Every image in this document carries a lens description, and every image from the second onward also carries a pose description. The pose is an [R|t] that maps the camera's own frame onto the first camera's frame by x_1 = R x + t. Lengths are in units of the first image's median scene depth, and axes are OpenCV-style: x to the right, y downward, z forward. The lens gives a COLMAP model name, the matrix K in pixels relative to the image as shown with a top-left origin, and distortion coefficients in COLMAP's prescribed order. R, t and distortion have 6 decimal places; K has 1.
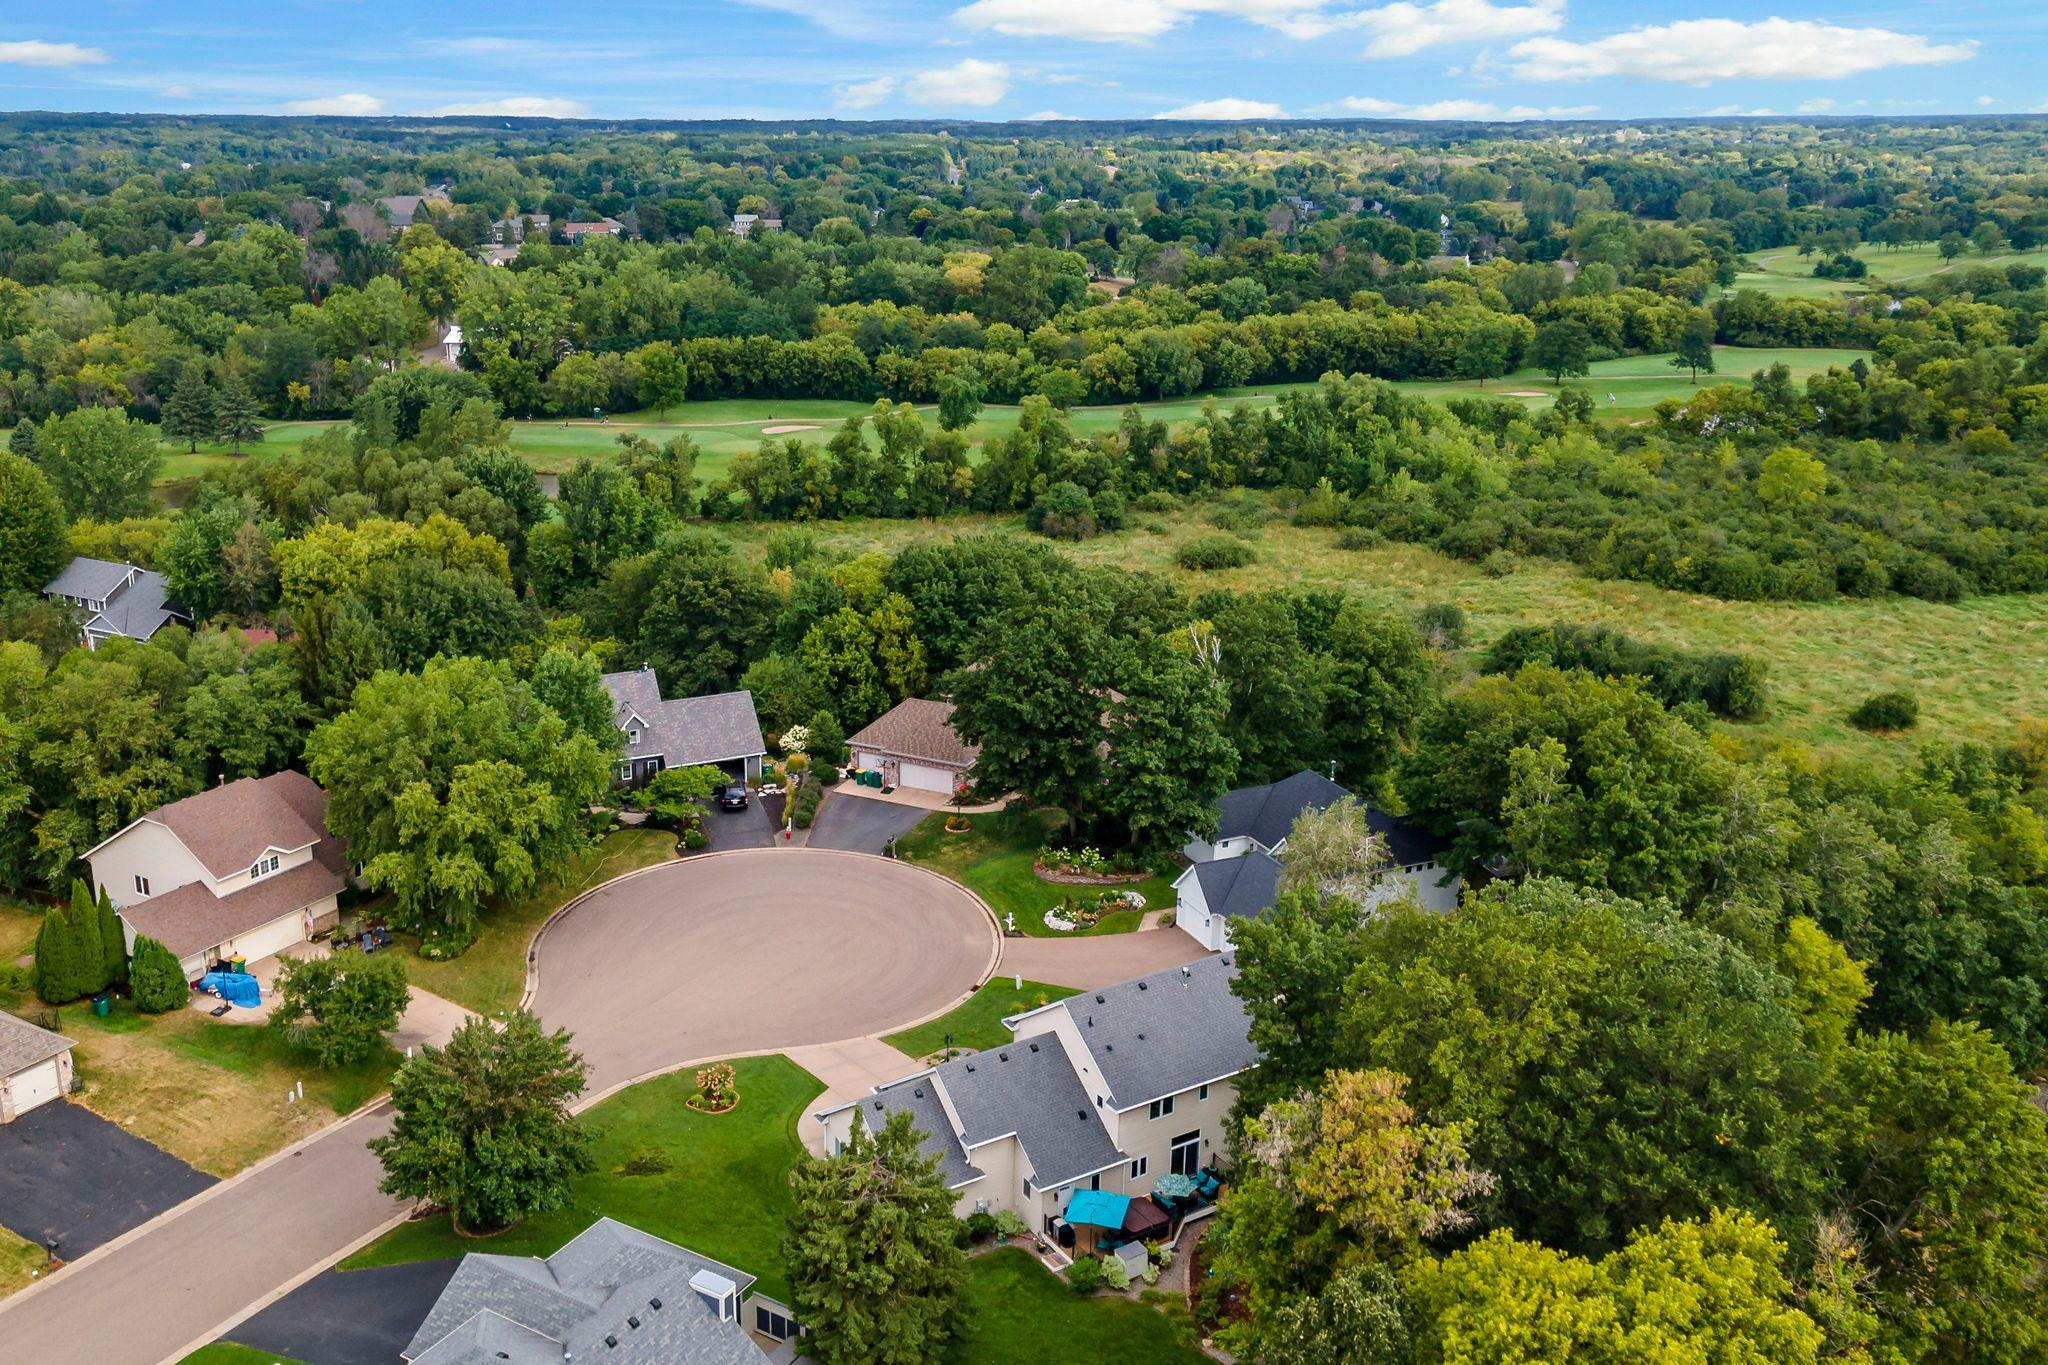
lens RADIAL K [[1745.7, 0, 992.4], [0, 1745.7, 679.4], [0, 0, 1]] dist [0.032809, -0.005441]
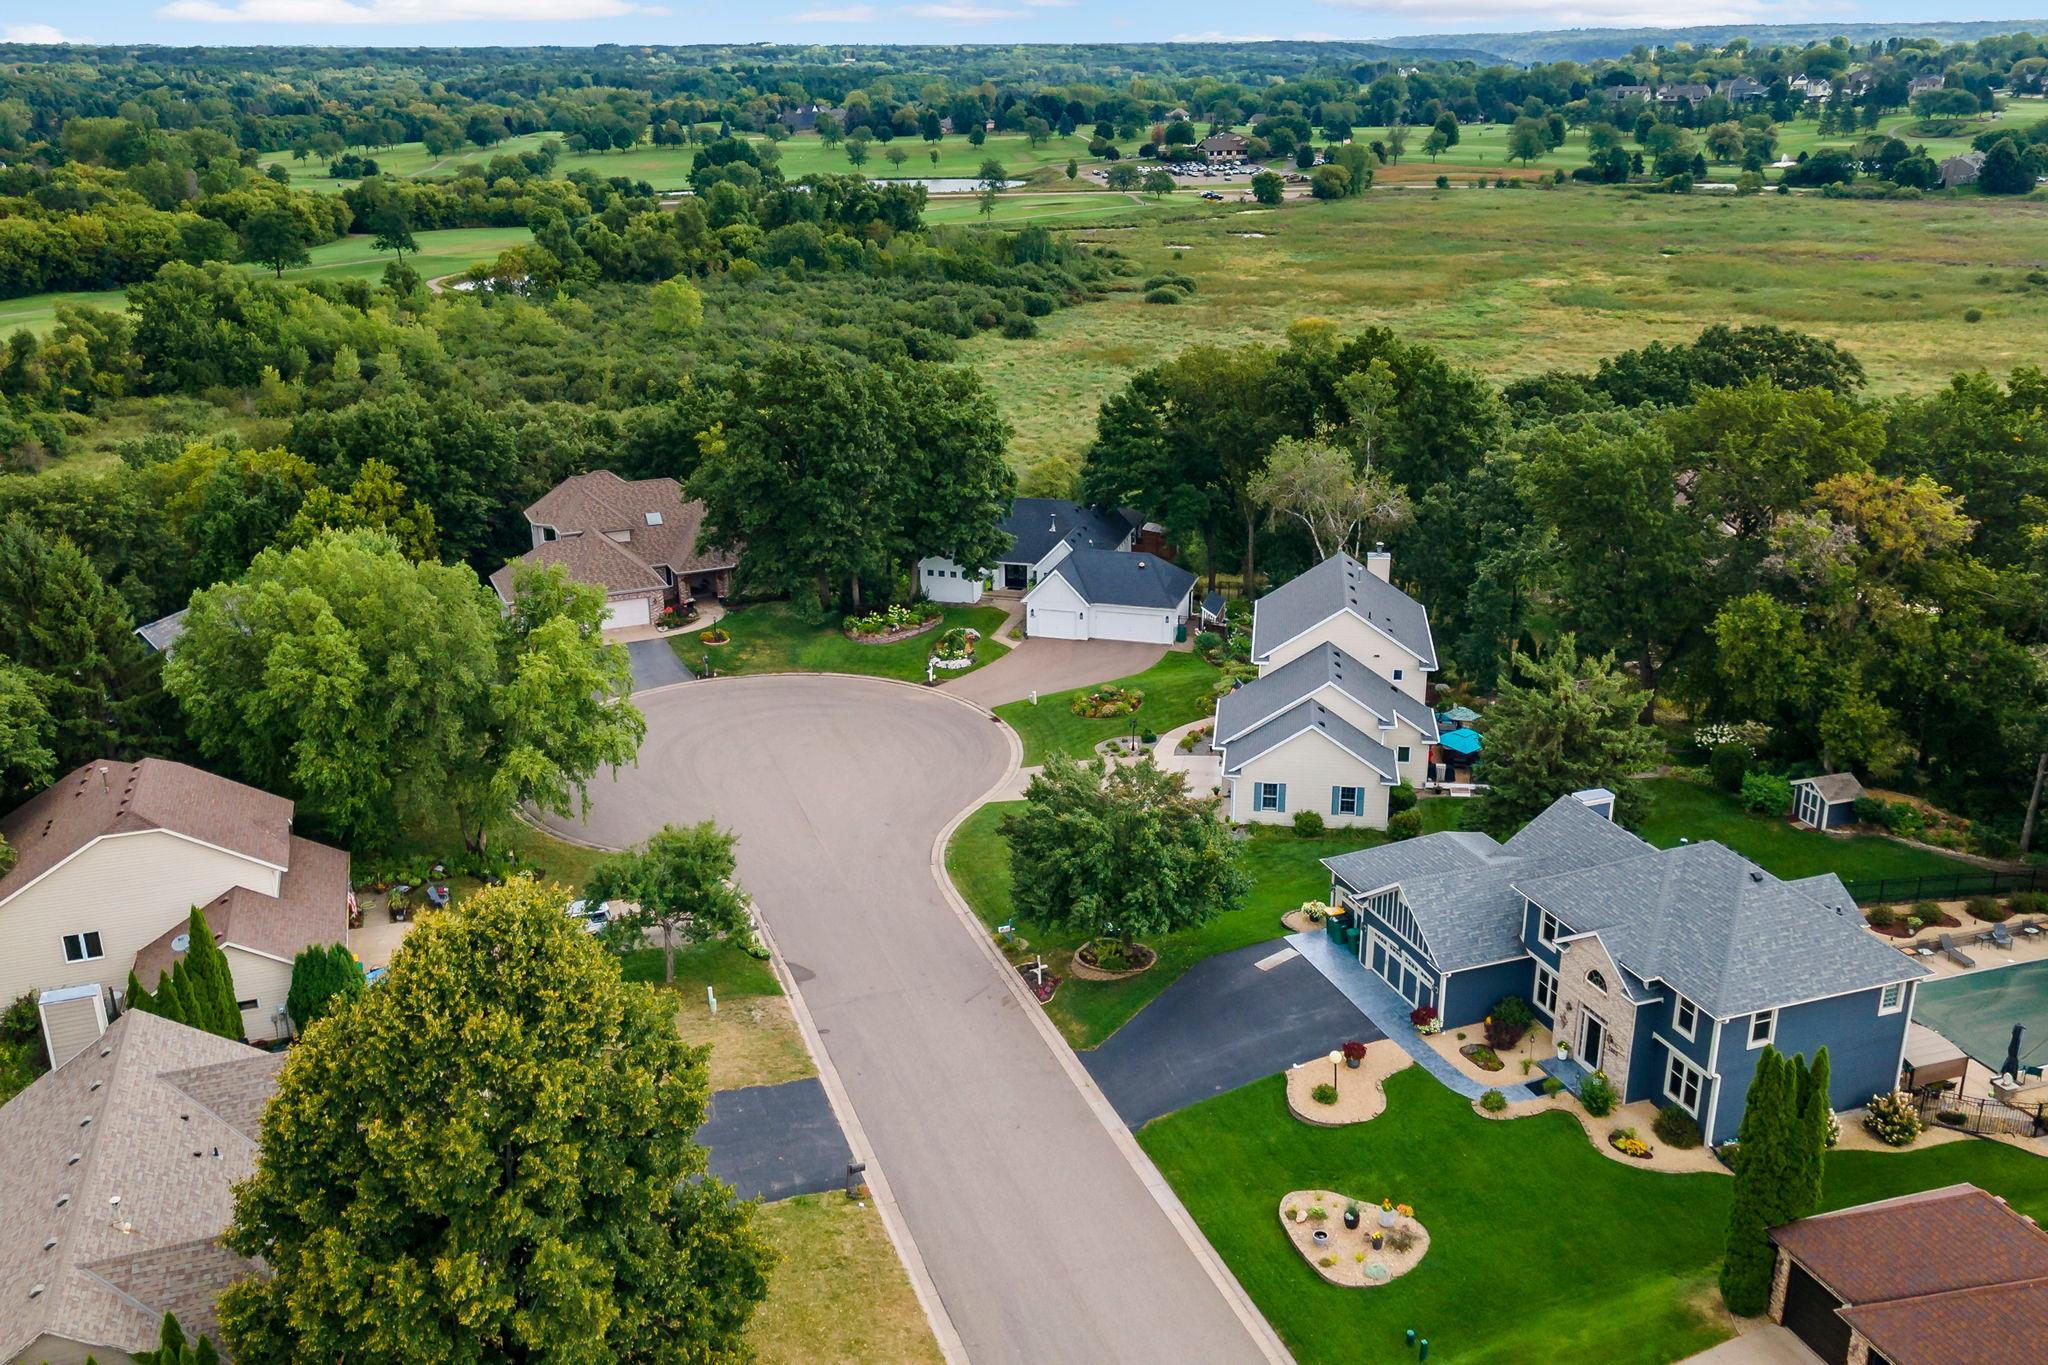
lens RADIAL K [[1745.7, 0, 1020.6], [0, 1745.7, 680.6], [0, 0, 1]] dist [0.032809, -0.005441]
pose [[0.644264, -0.267562, 0.716473, -0.247893], [0.239290, 0.960294, 0.143442, 0.004143], [-0.726405, 0.079030, 0.682708, 0.099354]]
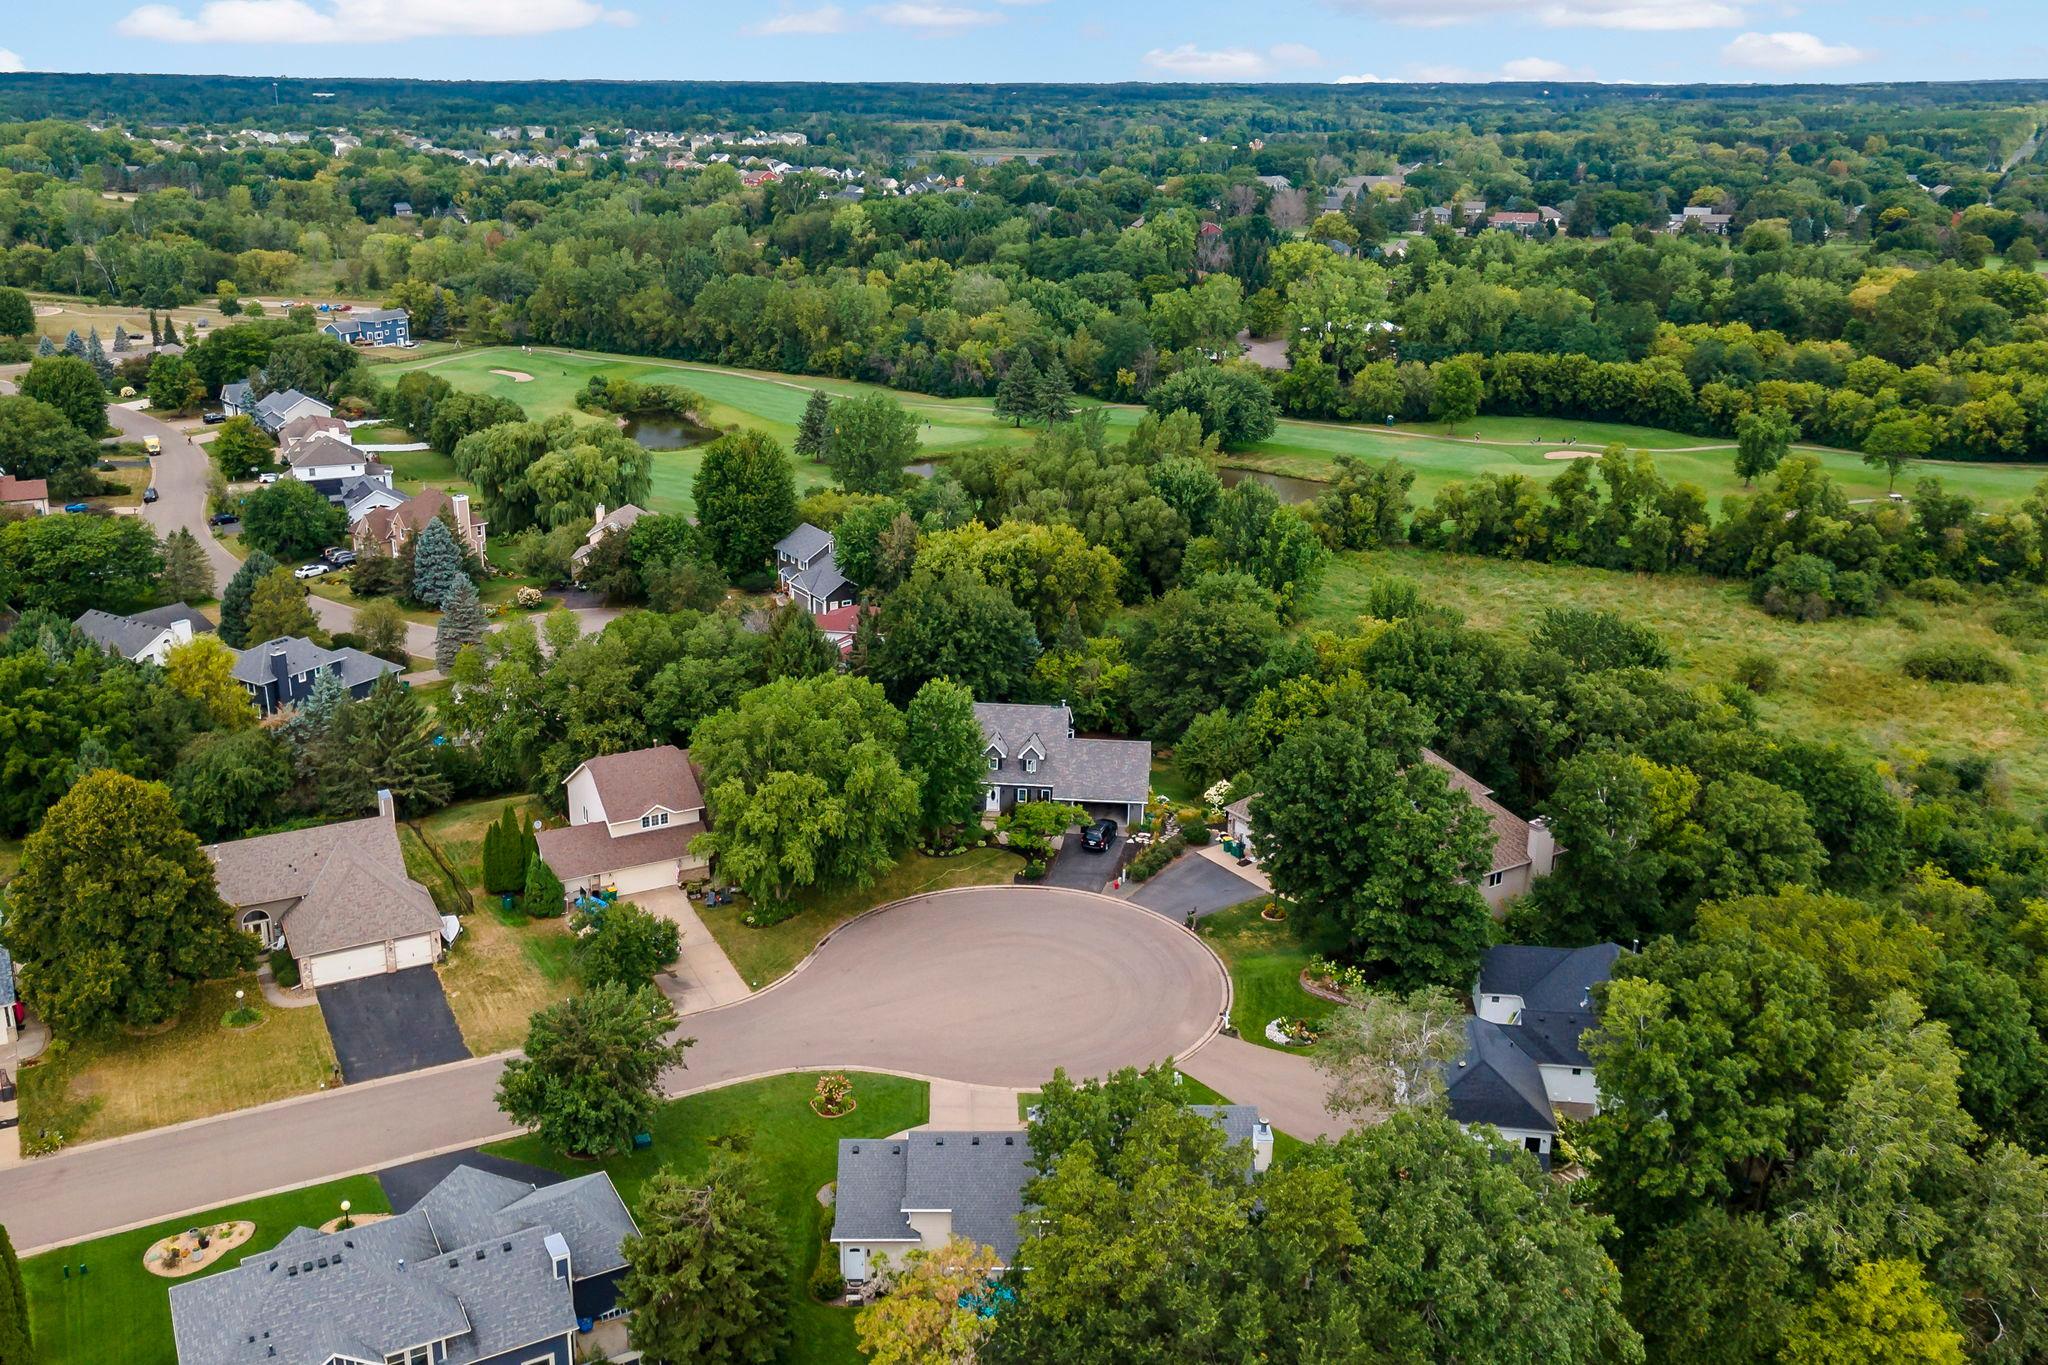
lens RADIAL K [[1745.7, 0, 1002.6], [0, 1745.7, 680.6], [0, 0, 1]] dist [0.032809, -0.005441]
pose [[0.860082, 0.165736, -0.482484, 0.130698], [-0.158324, 0.985776, 0.056388, -0.034313], [0.484967, 0.027890, 0.874088, 0.012017]]
